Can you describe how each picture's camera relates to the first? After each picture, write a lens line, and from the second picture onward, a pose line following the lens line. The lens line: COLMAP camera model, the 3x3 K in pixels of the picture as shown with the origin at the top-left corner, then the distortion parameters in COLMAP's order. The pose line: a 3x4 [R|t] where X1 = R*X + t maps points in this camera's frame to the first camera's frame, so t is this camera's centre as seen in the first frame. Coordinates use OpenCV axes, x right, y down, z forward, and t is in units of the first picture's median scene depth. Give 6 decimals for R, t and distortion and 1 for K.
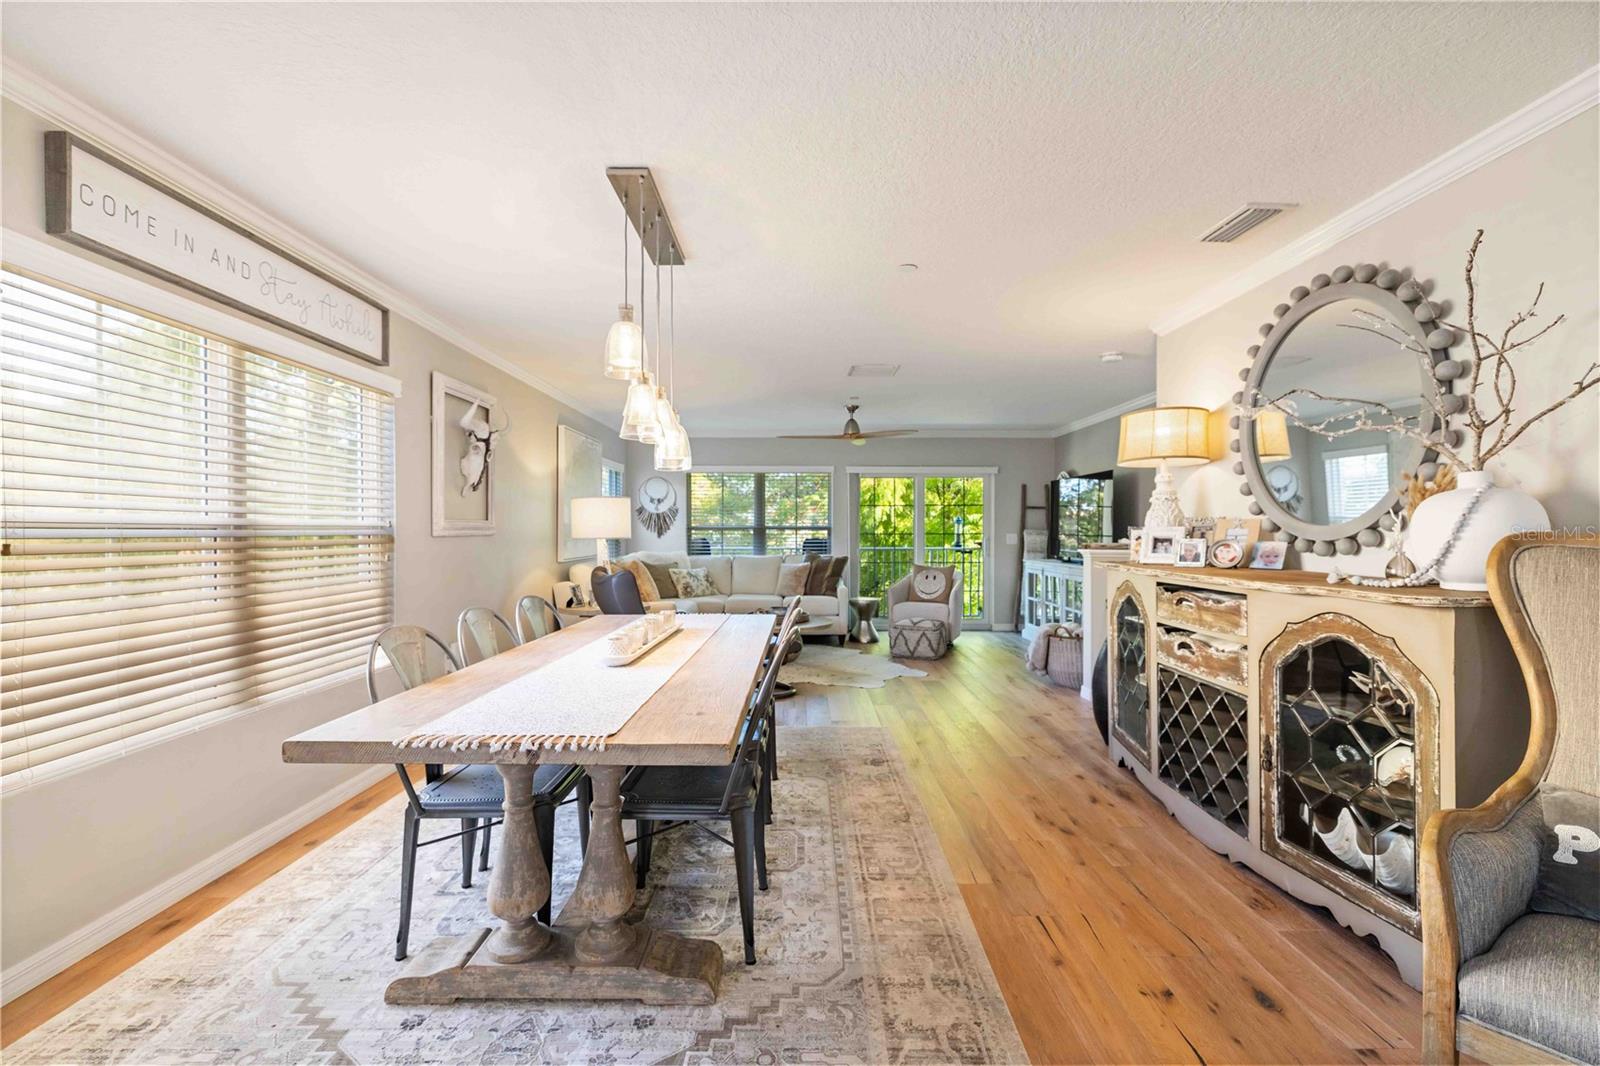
lens RADIAL K [[688.6, 0, 801.1], [0, 688.6, 534.8], [0, 0, 1]] dist [0.001556, 0.000538]
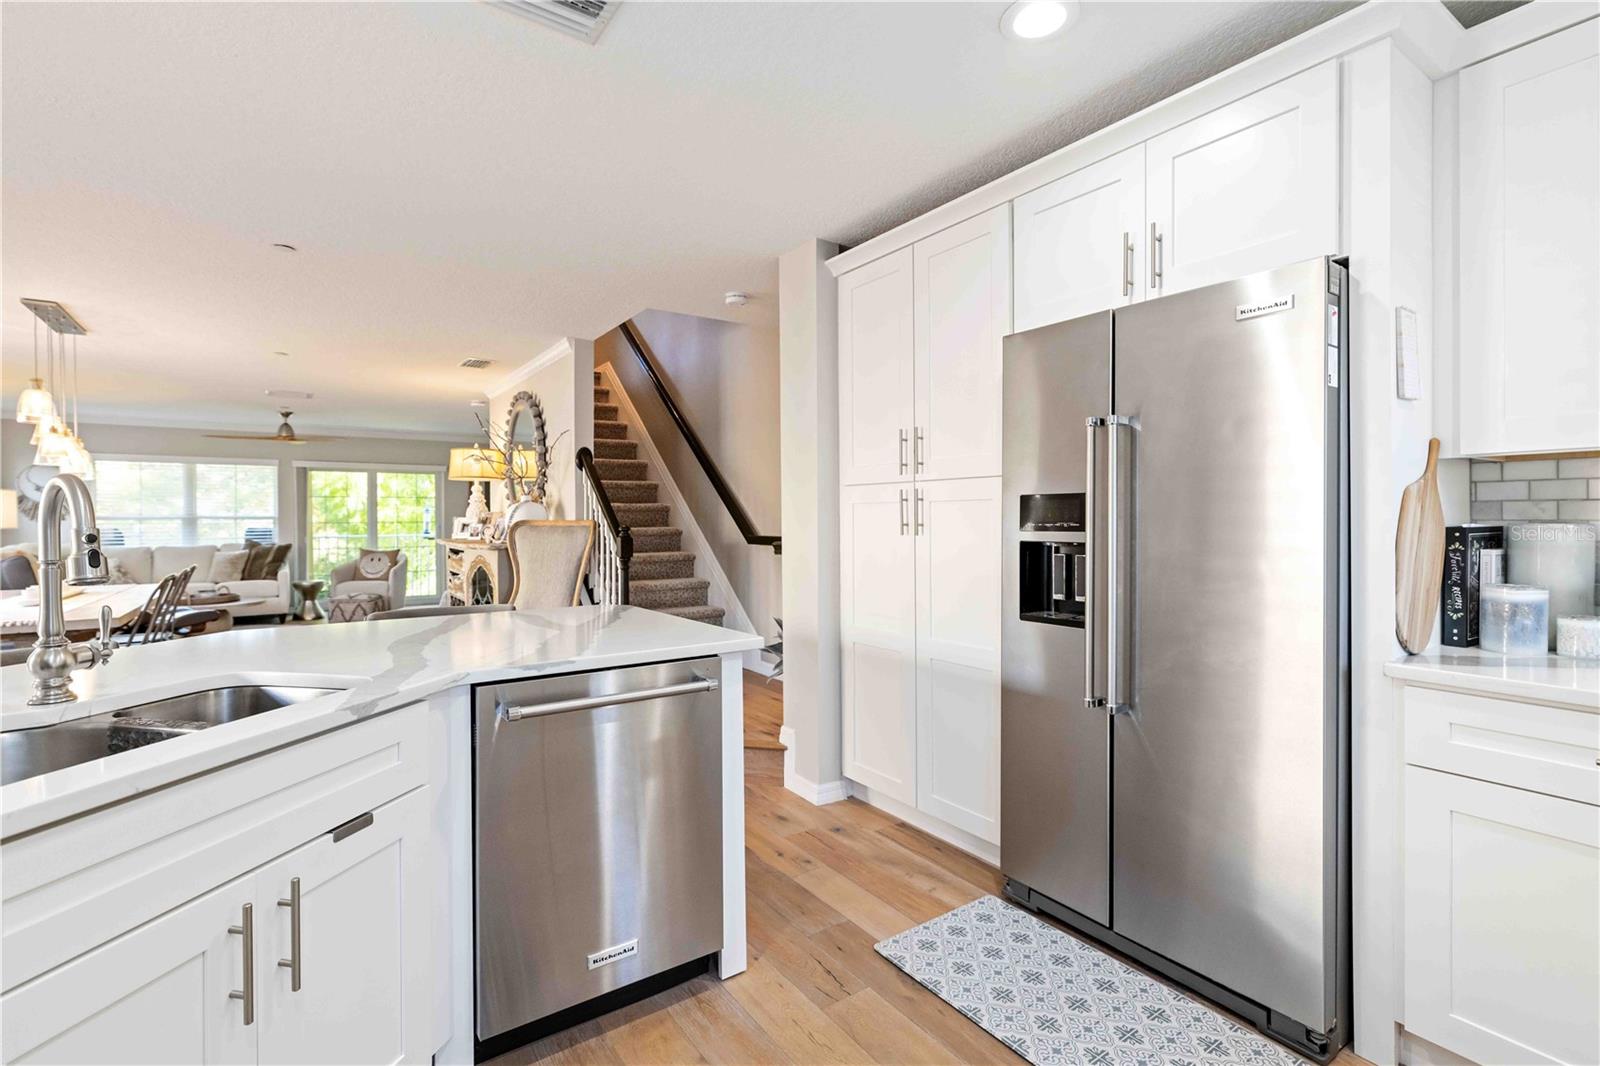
lens RADIAL K [[741.6, 0, 799.5], [0, 741.6, 523.2], [0, 0, 1]] dist [-0.000647, 0.002011]
pose [[0.826021, -0.006514, 0.563601, 0.071586], [0.006753, 0.999976, 0.001660, 0.002640], [-0.563598, 0.002435, 0.826045, -0.439724]]
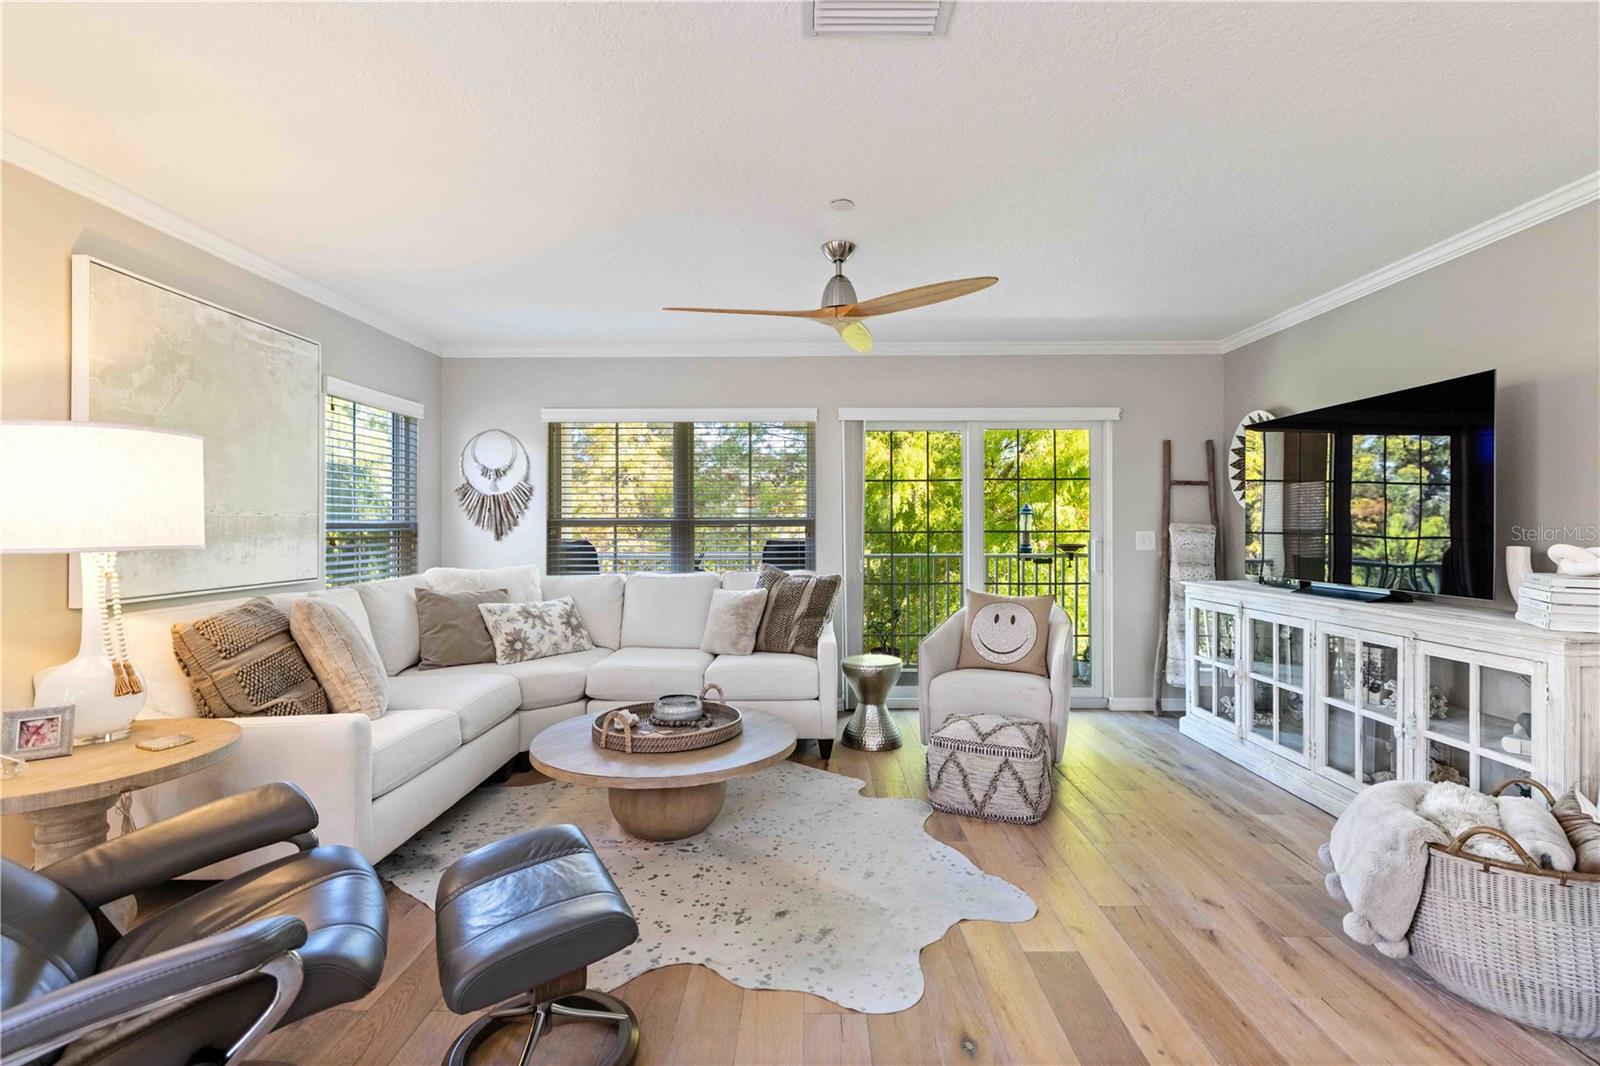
lens RADIAL K [[740.7, 0, 800.0], [0, 740.7, 533.0], [0, 0, 1]] dist [0.002497, 0.000501]
pose [[0.999869, -0.002477, -0.016021, 0.047654], [0.002505, 0.999995, 0.001727, -0.001995], [0.016017, -0.001767, 0.999870, 0.453934]]
